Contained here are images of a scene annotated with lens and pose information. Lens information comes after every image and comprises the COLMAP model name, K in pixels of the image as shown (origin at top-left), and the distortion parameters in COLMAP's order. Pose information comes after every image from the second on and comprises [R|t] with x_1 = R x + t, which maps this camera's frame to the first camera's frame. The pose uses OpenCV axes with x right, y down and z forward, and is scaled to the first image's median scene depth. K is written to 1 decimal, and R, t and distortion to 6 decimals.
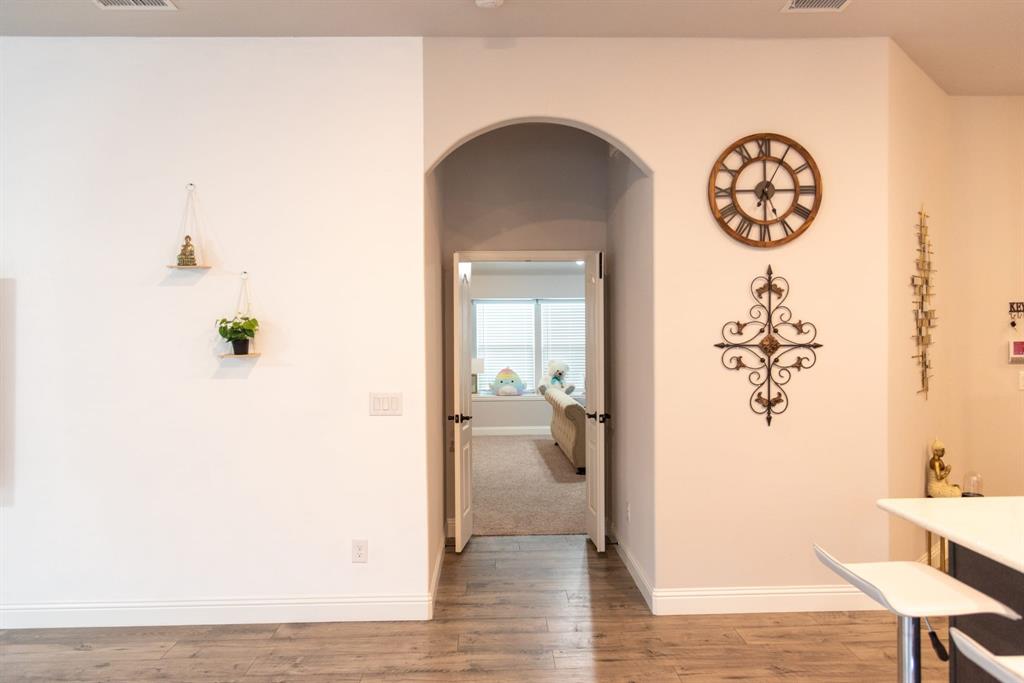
lens RADIAL K [[711.5, 0, 513.5], [0, 711.5, 344.8], [0, 0, 1]] dist [0.004268, -0.001650]
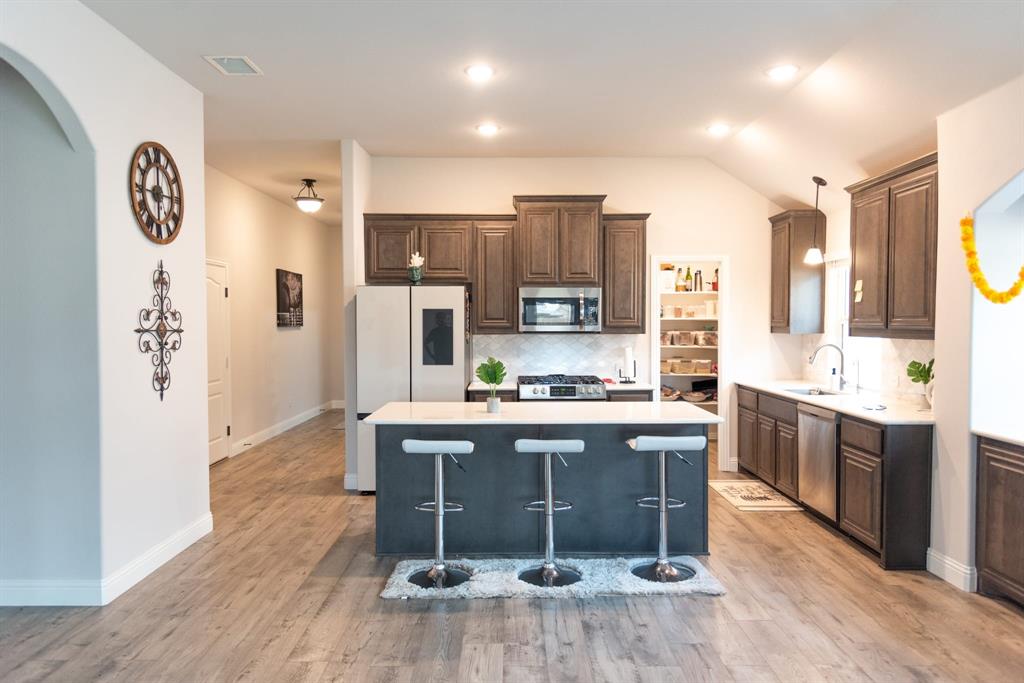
lens RADIAL K [[711.5, 0, 512.0], [0, 711.5, 336.8], [0, 0, 1]] dist [0.004268, -0.001650]
pose [[0.013679, -0.007543, 0.999878, -0.772710], [0.011888, 0.999902, 0.007381, 0.009364], [-0.999836, 0.011786, 0.013767, 0.423903]]
